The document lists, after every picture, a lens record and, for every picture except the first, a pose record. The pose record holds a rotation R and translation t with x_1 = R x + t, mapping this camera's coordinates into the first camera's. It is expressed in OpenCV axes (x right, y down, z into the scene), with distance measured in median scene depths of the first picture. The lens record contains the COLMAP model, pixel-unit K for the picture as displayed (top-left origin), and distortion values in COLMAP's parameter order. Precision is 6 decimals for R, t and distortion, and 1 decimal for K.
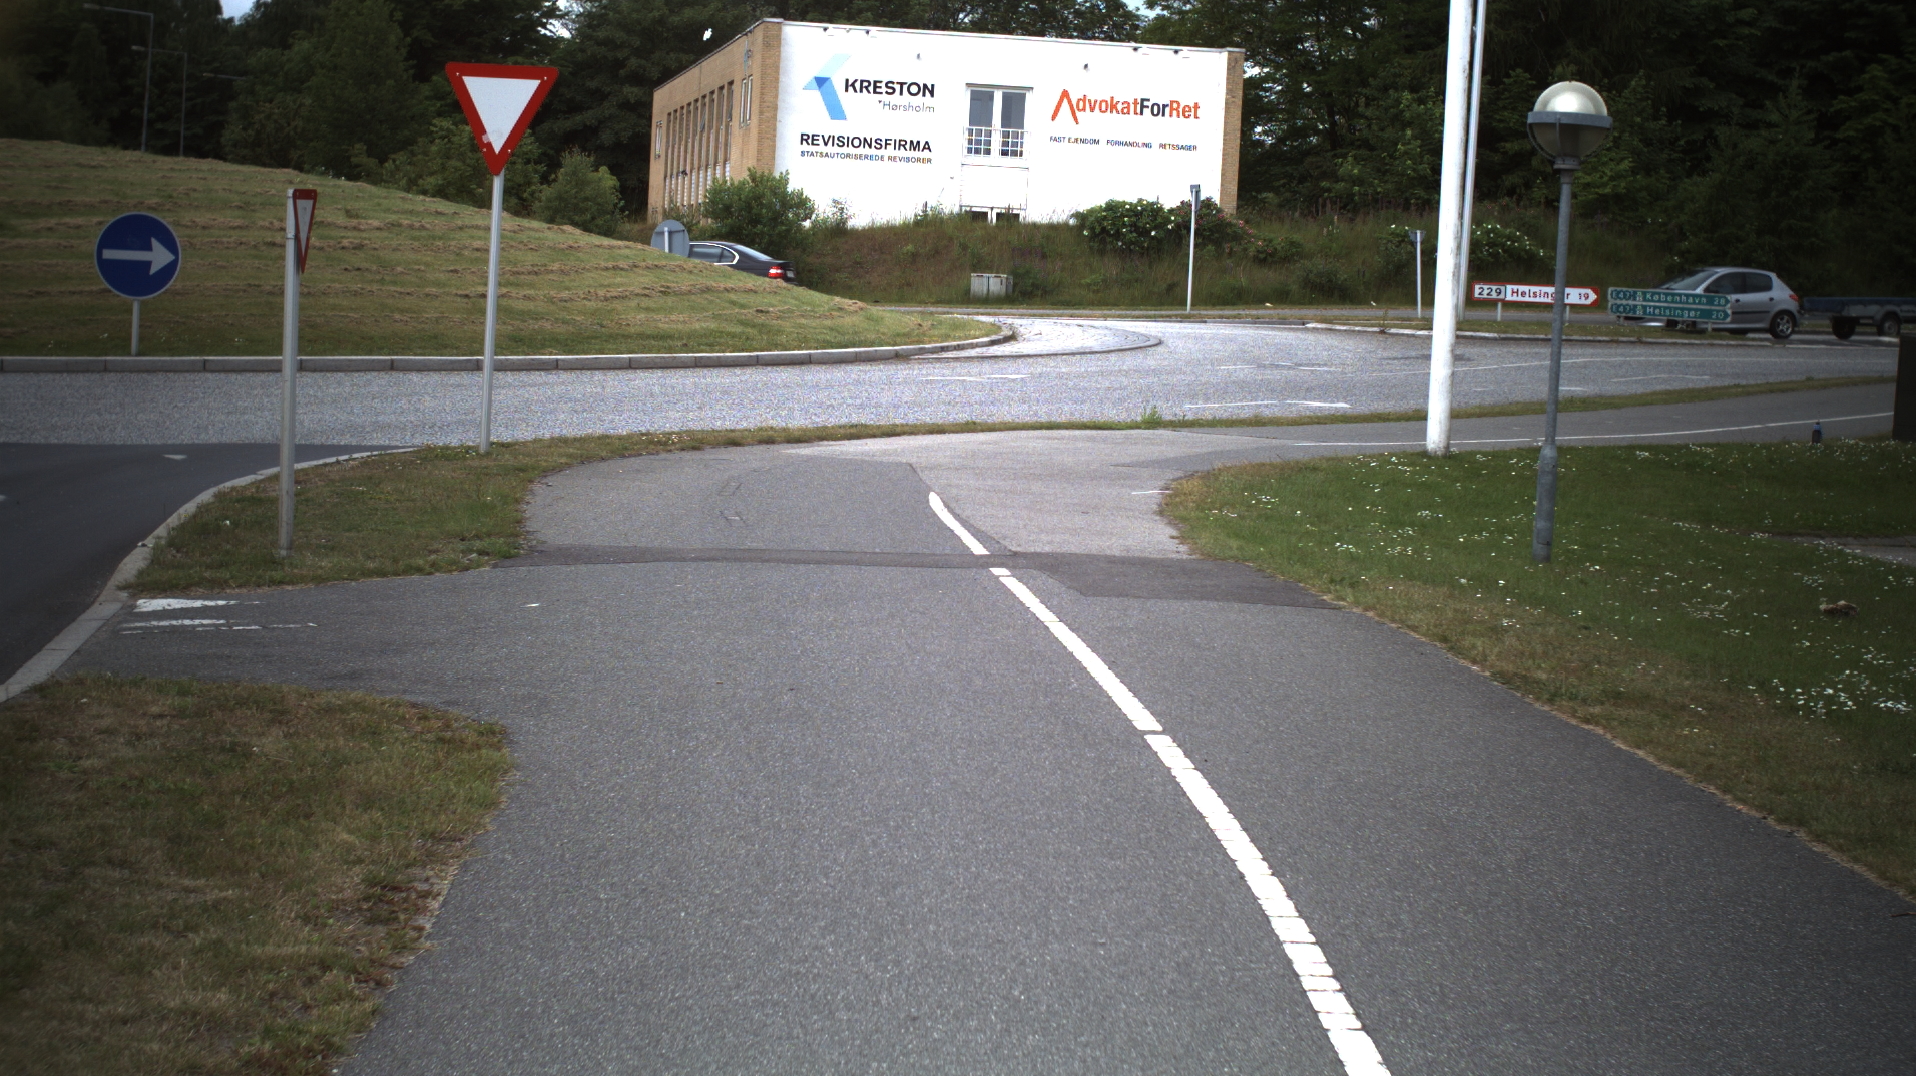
lens RADIAL K [[3398.7, 0, 979.1], [0, 3398.7, 529.8], [0, 0, 1]] dist [-0.308501, 0.455515]
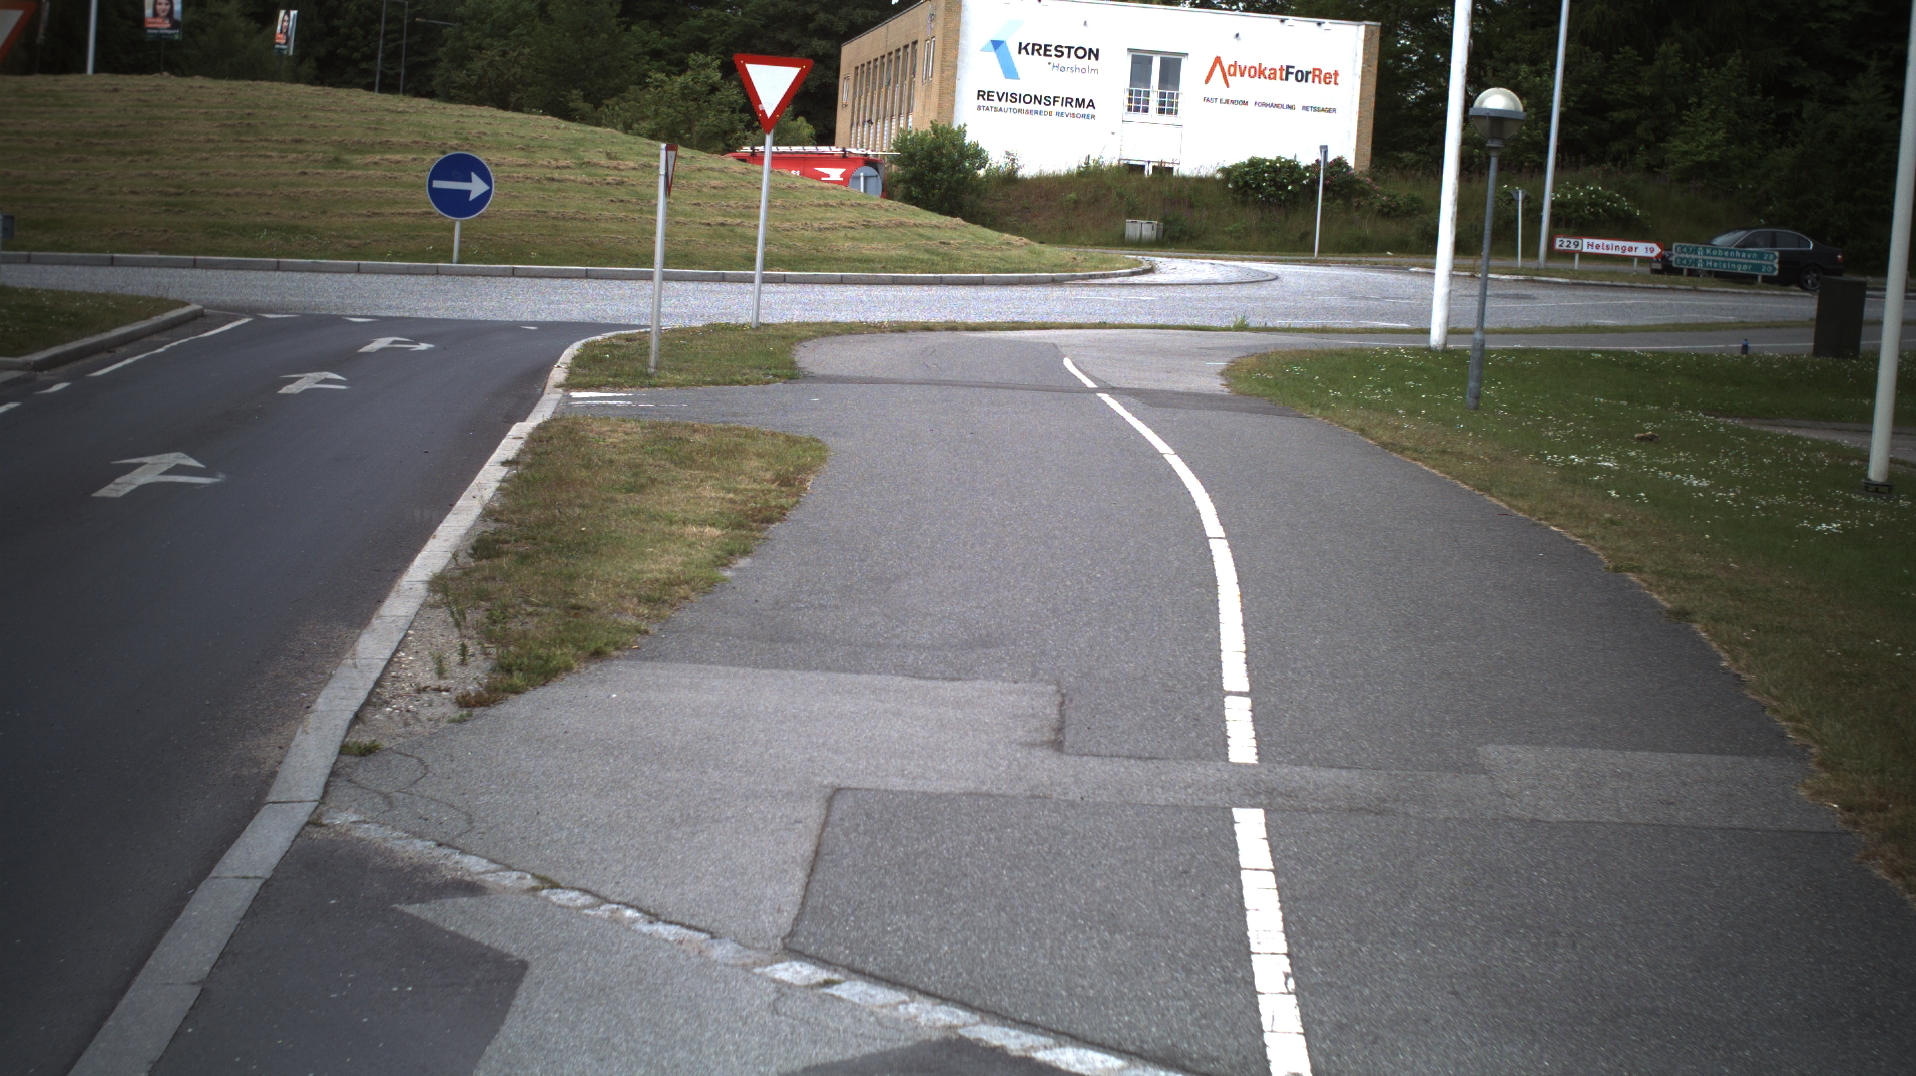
lens RADIAL K [[3398.7, 0, 979.1], [0, 3398.7, 529.8], [0, 0, 1]] dist [-0.308501, 0.455515]
pose [[0.998520, 0.024678, -0.048474, 0.007613], [-0.023961, 0.999596, 0.015302, 0.014716], [0.048832, -0.014118, 0.998707, -0.164649]]
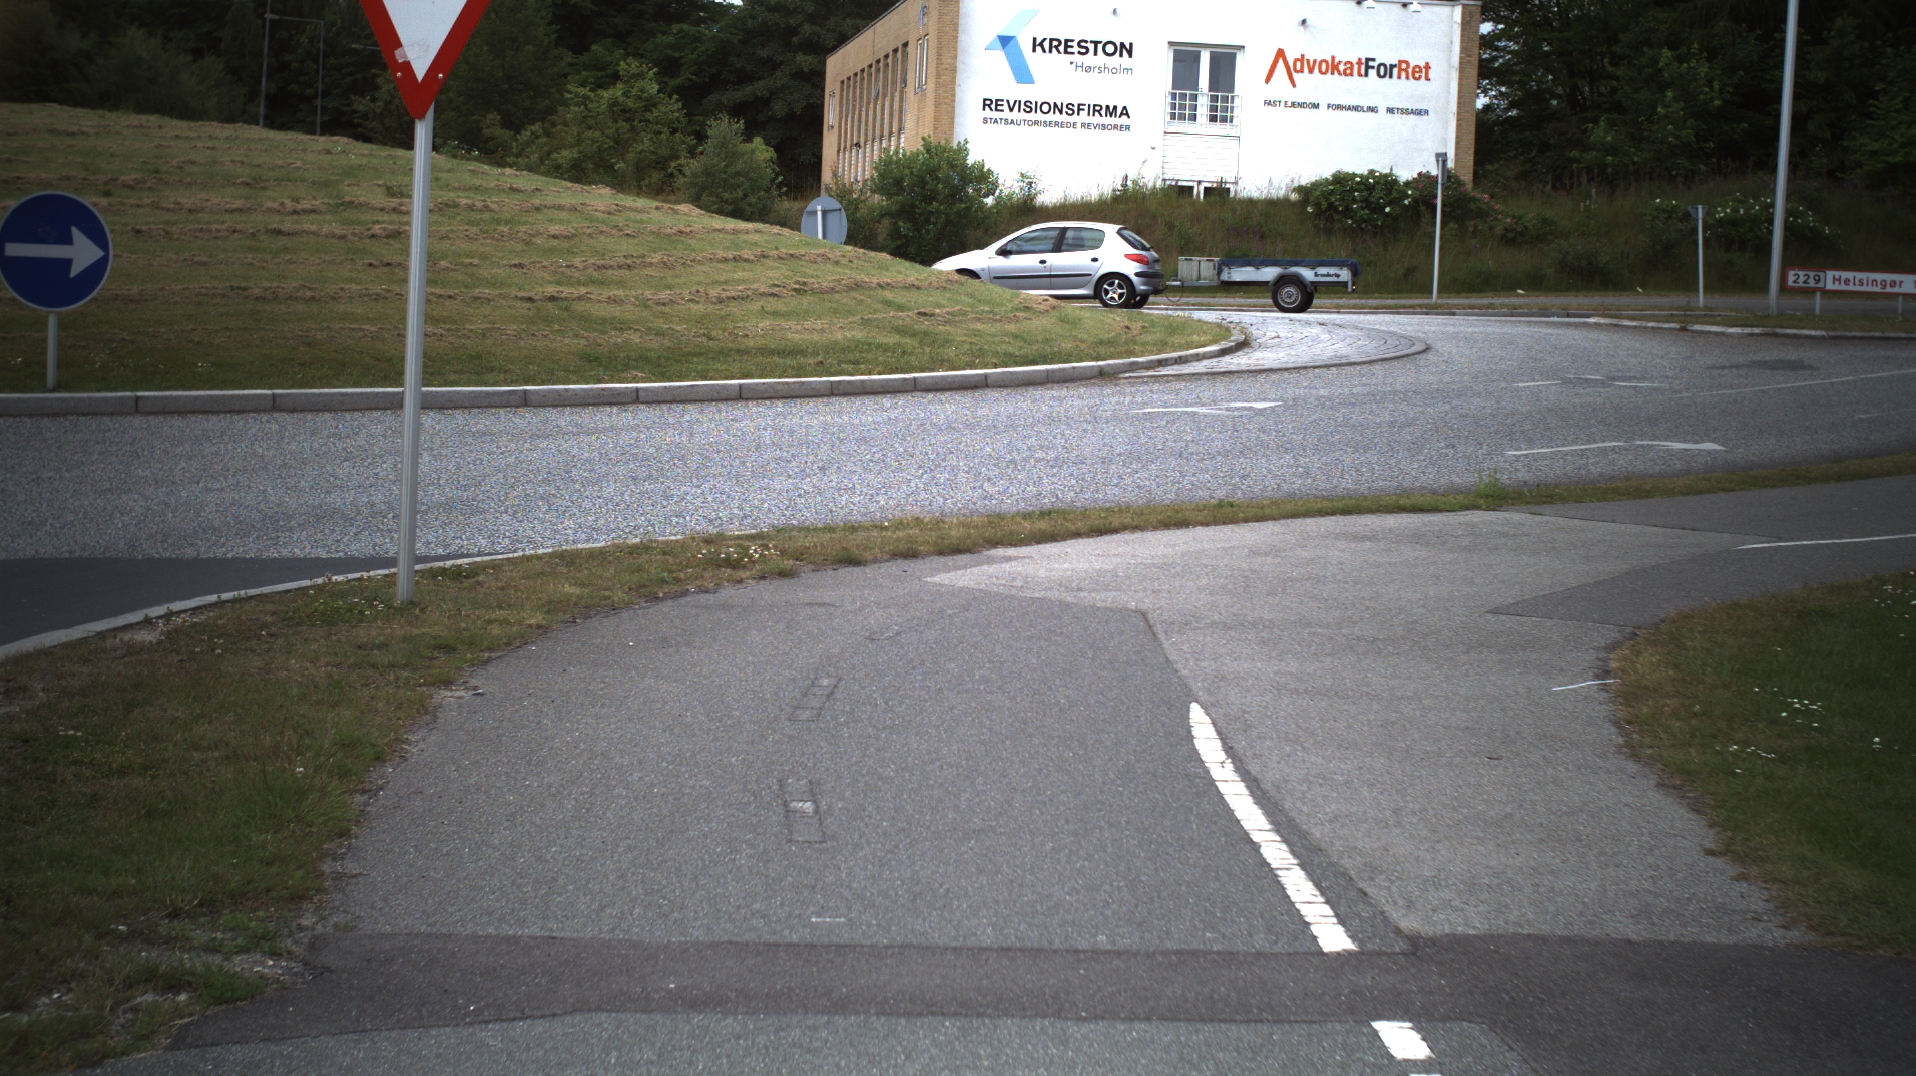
lens RADIAL K [[3398.7, 0, 979.1], [0, 3398.7, 529.8], [0, 0, 1]] dist [-0.308501, 0.455515]
pose [[0.998427, -0.002466, -0.056007, -0.006314], [0.002855, 0.999972, 0.006867, -0.015038], [0.055989, -0.007016, 0.998407, 0.166910]]
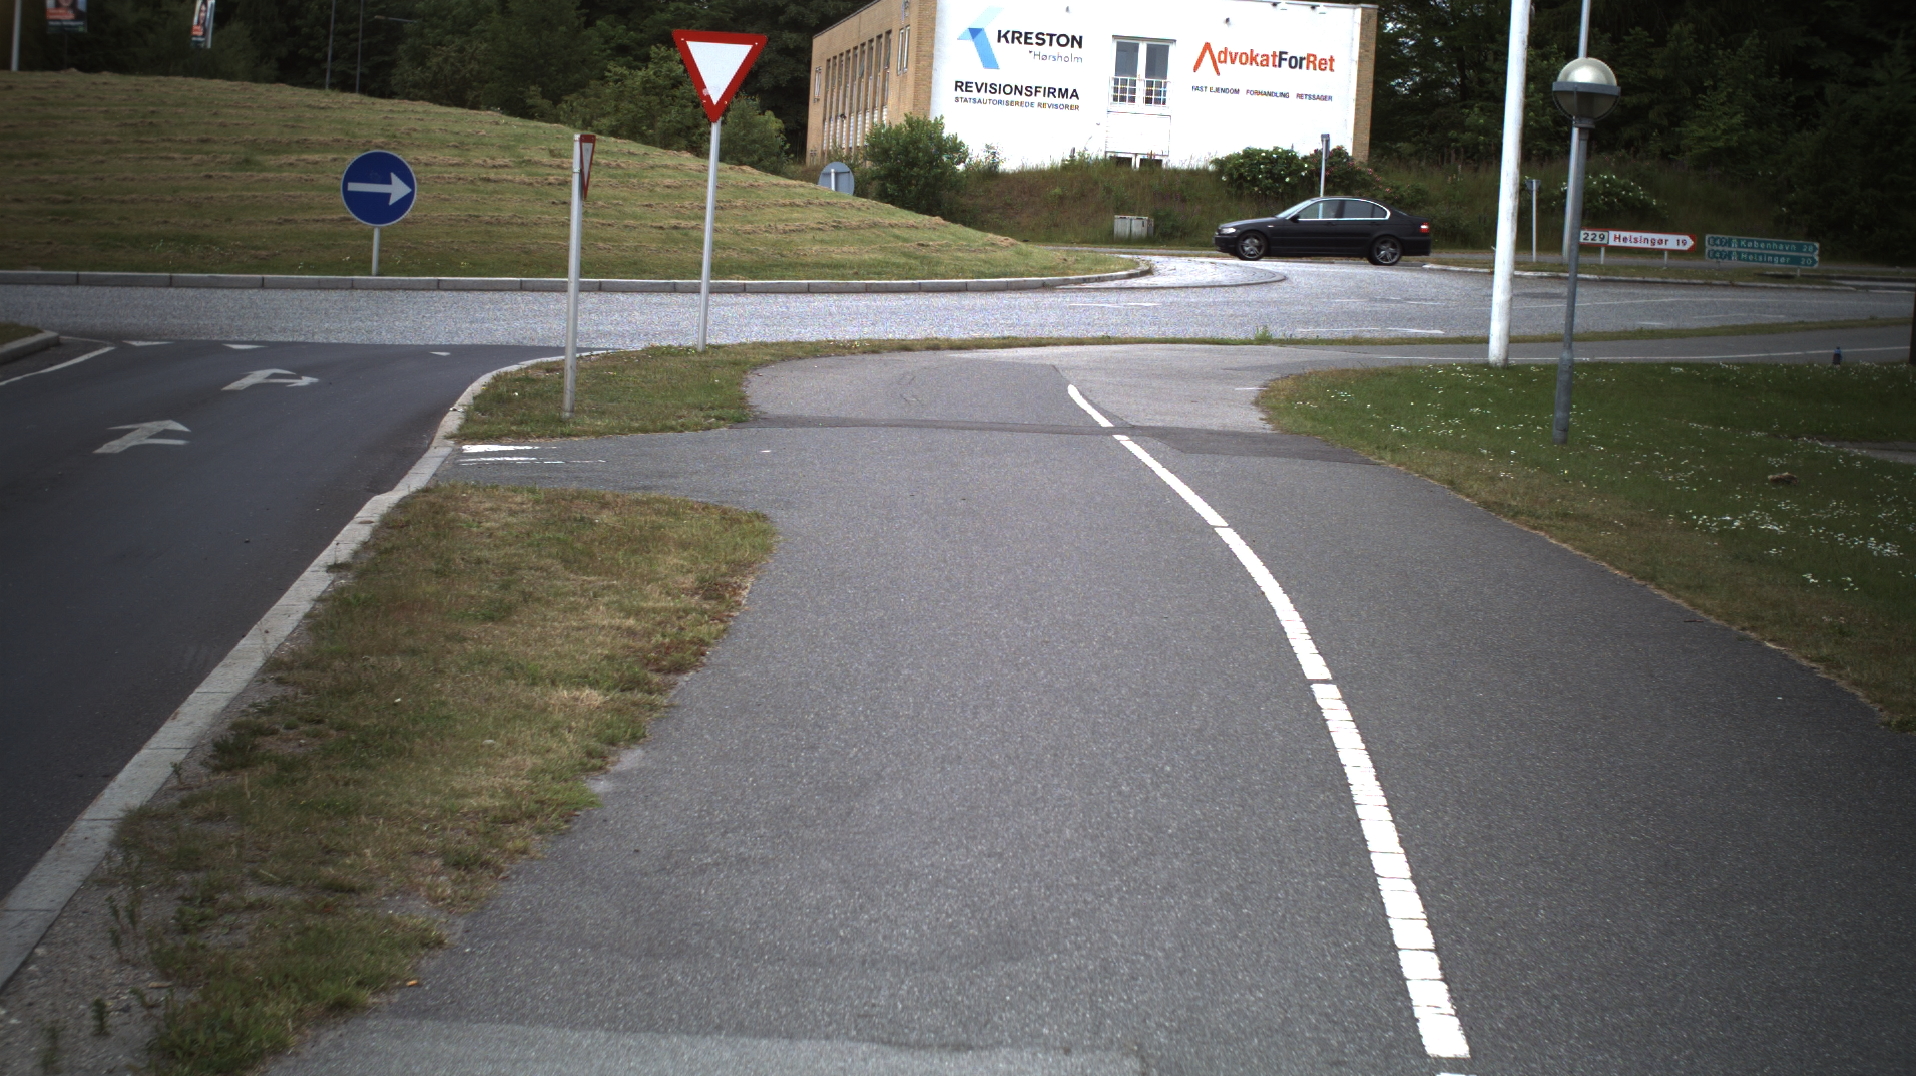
lens RADIAL K [[3398.7, 0, 979.1], [0, 3398.7, 529.8], [0, 0, 1]] dist [-0.308501, 0.455515]
pose [[0.999007, 0.013023, -0.042618, 0.002181], [-0.012328, 0.999787, 0.016531, 0.007589], [0.042824, -0.015989, 0.998955, -0.081979]]
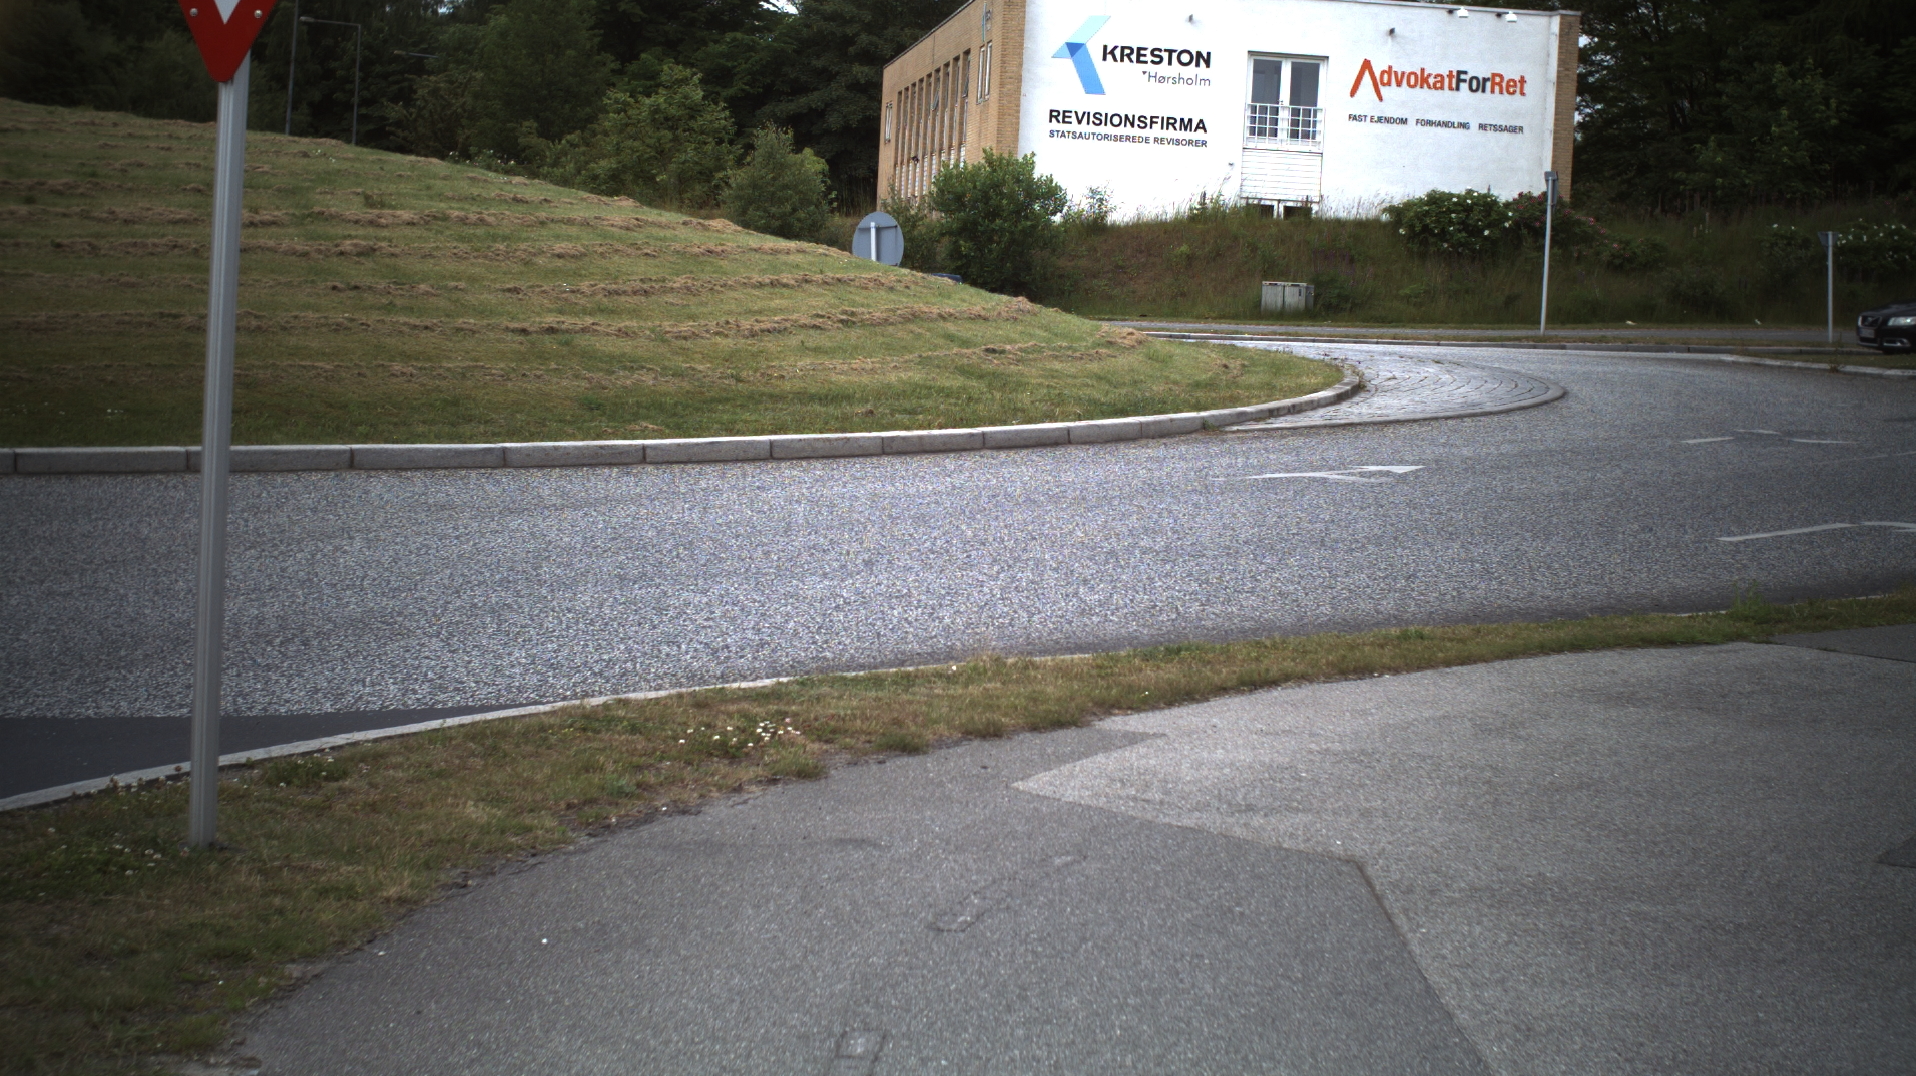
lens RADIAL K [[3398.7, 0, 979.1], [0, 3398.7, 529.8], [0, 0, 1]] dist [-0.308501, 0.455515]
pose [[0.997399, 0.008059, -0.071630, -0.014231], [-0.007949, 0.999967, 0.001828, -0.022578], [0.071642, -0.001254, 0.997430, 0.249722]]
